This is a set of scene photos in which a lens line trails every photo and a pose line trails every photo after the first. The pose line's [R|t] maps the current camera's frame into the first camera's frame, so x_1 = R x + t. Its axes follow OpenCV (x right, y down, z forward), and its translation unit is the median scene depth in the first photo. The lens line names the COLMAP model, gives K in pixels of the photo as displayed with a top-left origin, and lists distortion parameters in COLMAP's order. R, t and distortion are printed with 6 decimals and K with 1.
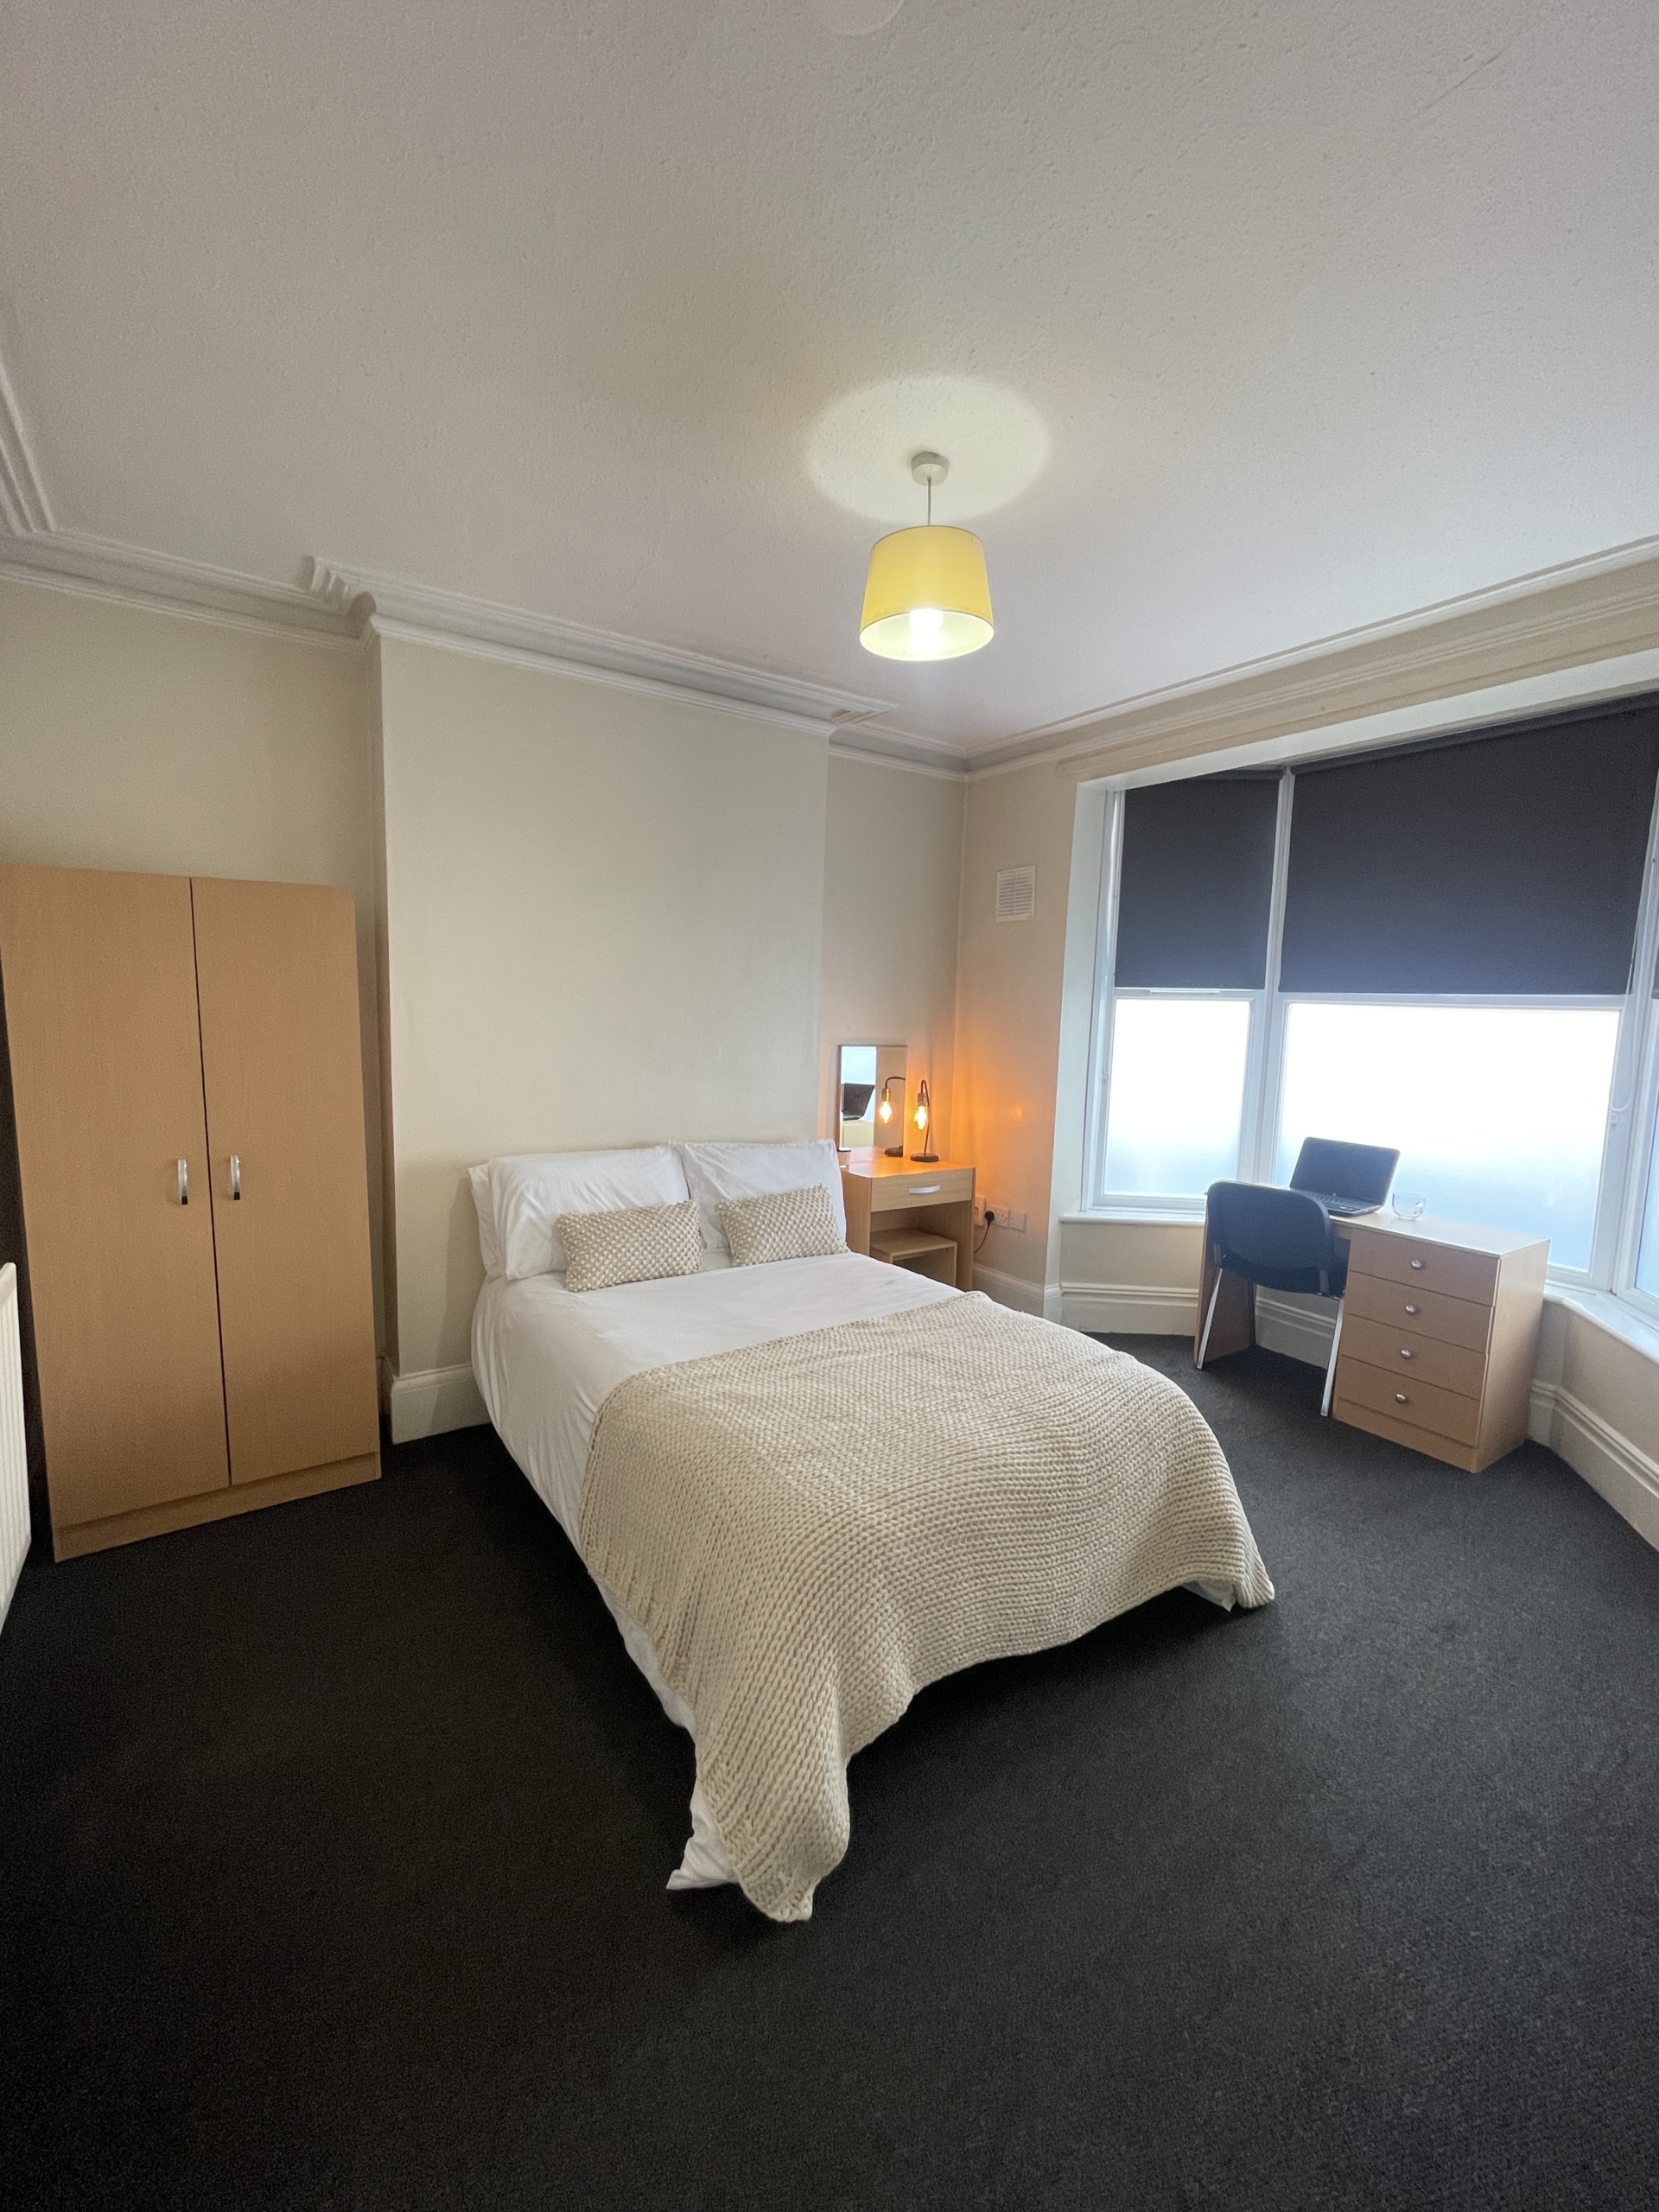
lens RADIAL K [[893.2, 0, 832.7], [0, 893.2, 1100.3], [0, 0, 1]] dist [-0.008931, -0.000038]
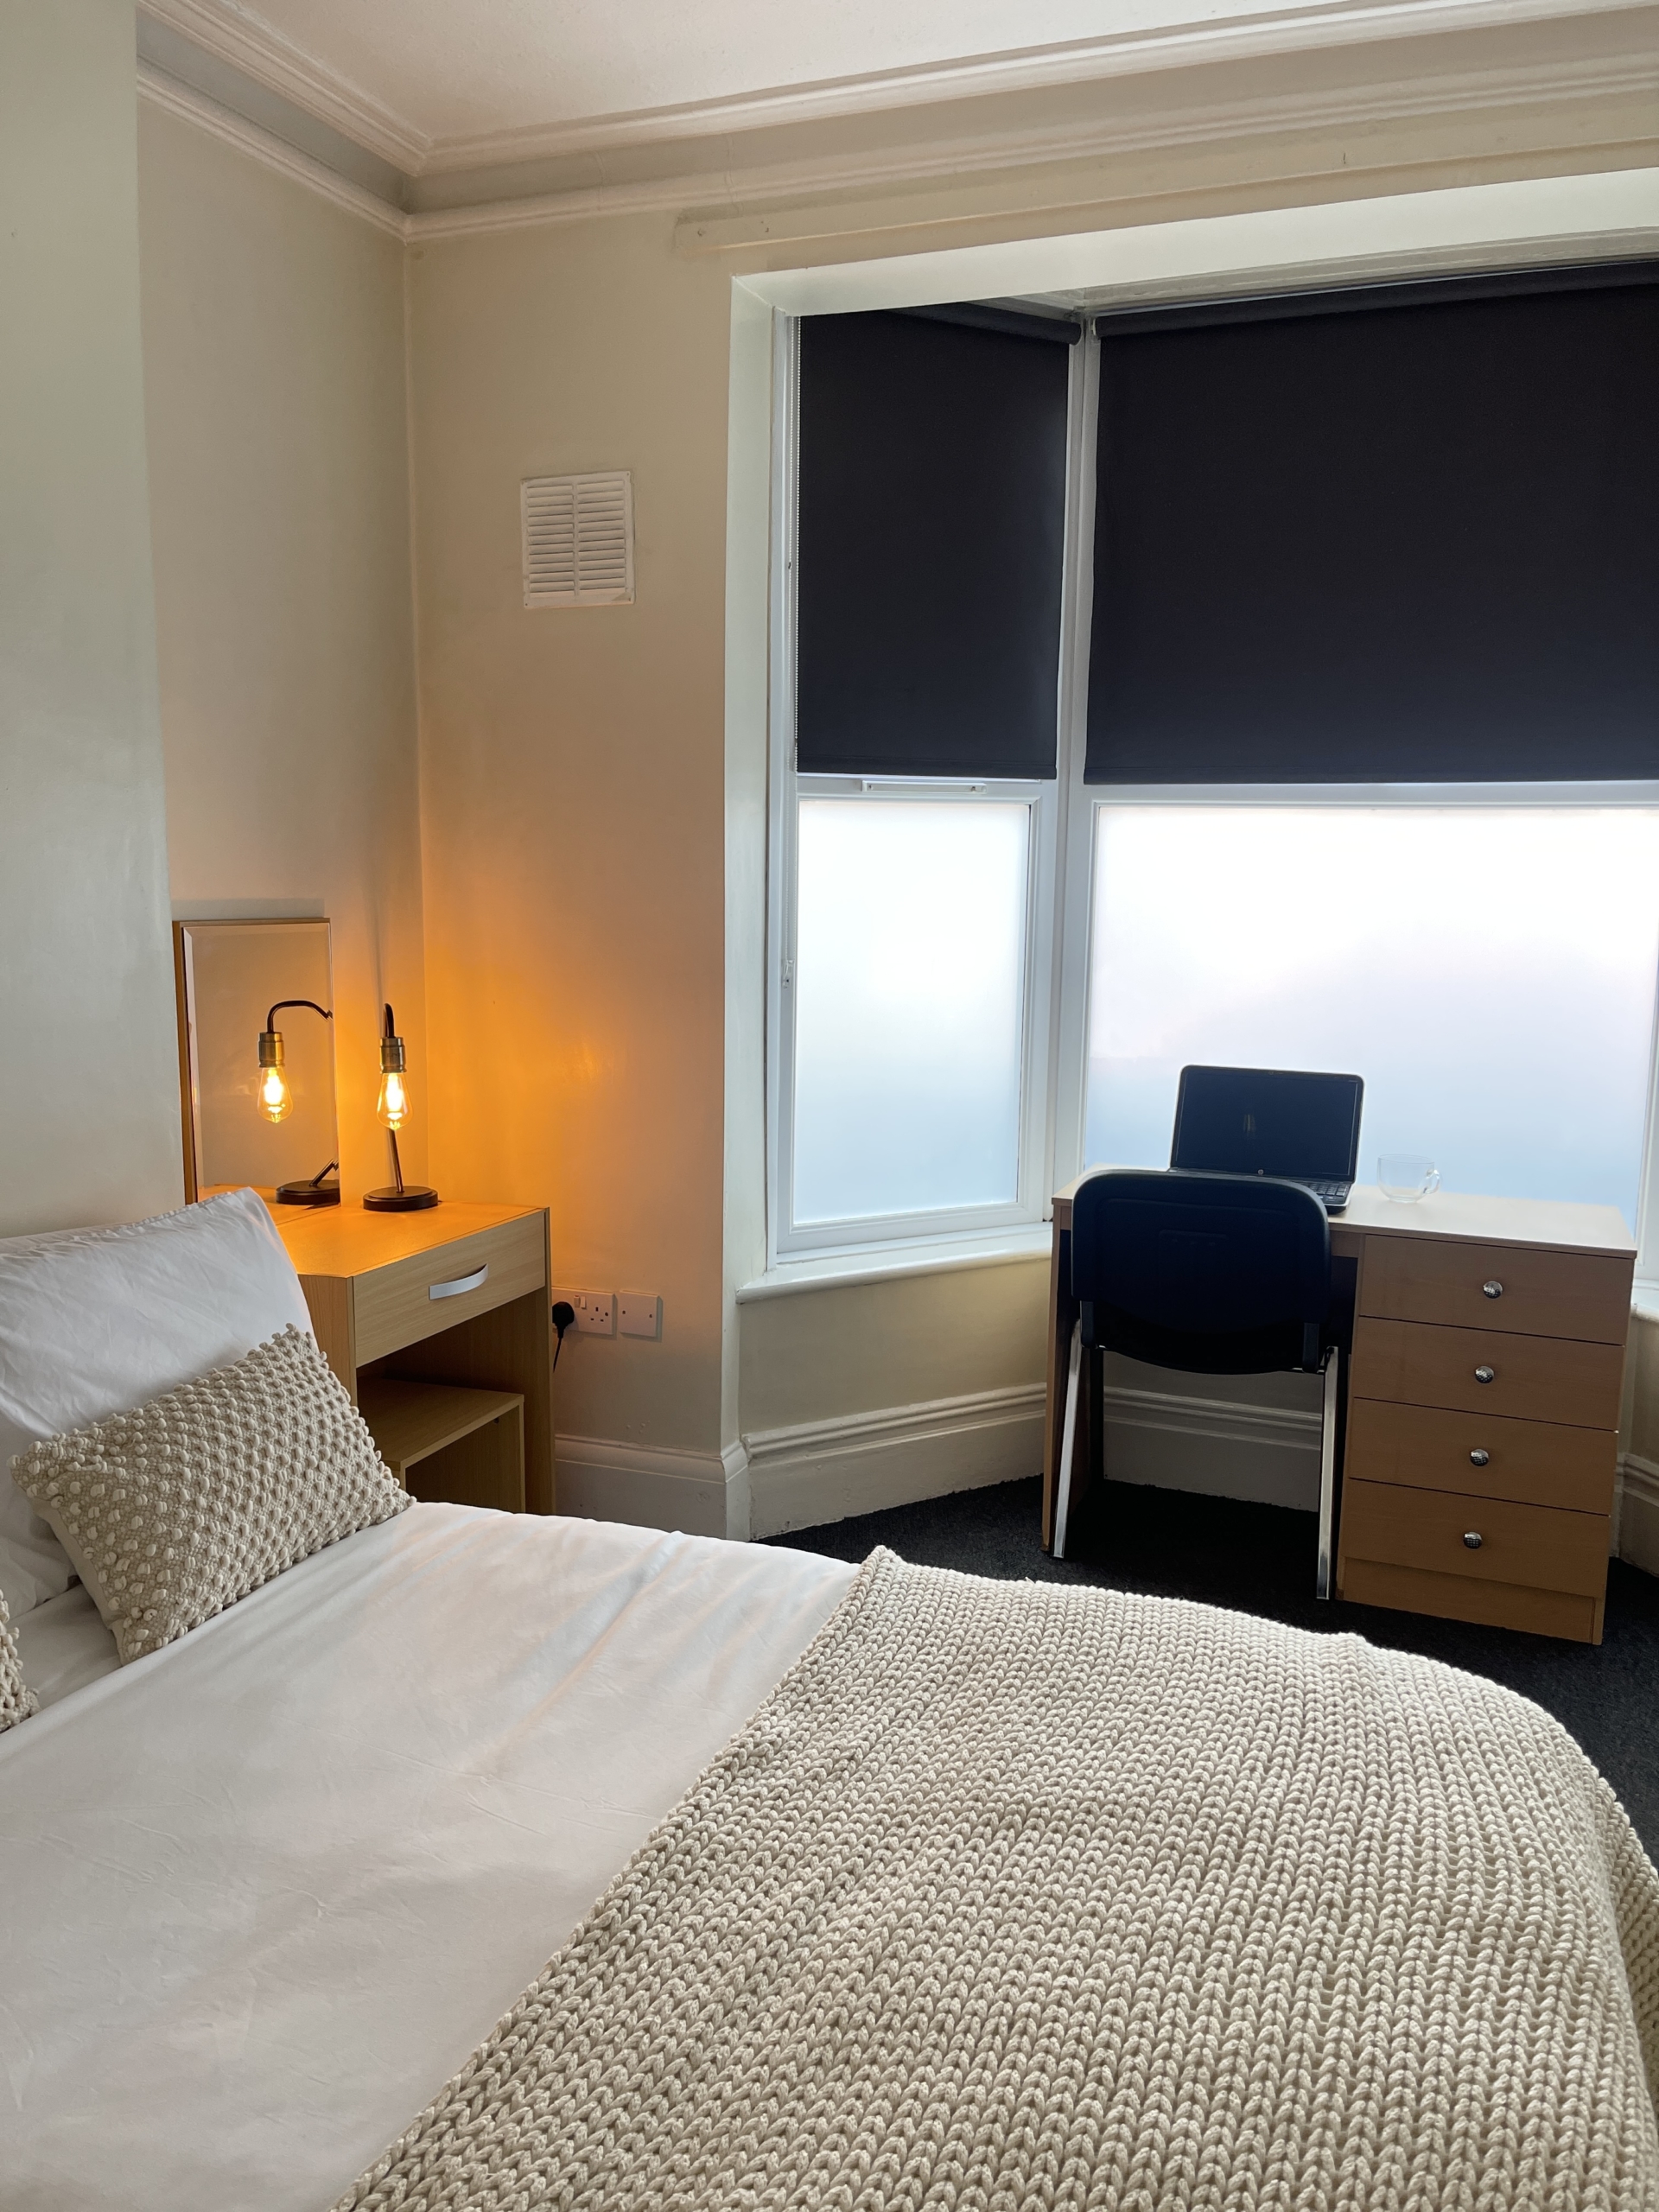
lens RADIAL K [[1668.0, 0, 857.1], [0, 1668.0, 1115.7], [0, 0, 1]] dist [0.024953, -0.001650]
pose [[0.820880, -0.102859, 0.561762, -0.160591], [0.070511, 0.994375, 0.079036, -0.019054], [-0.566732, -0.025269, 0.823515, 0.297745]]
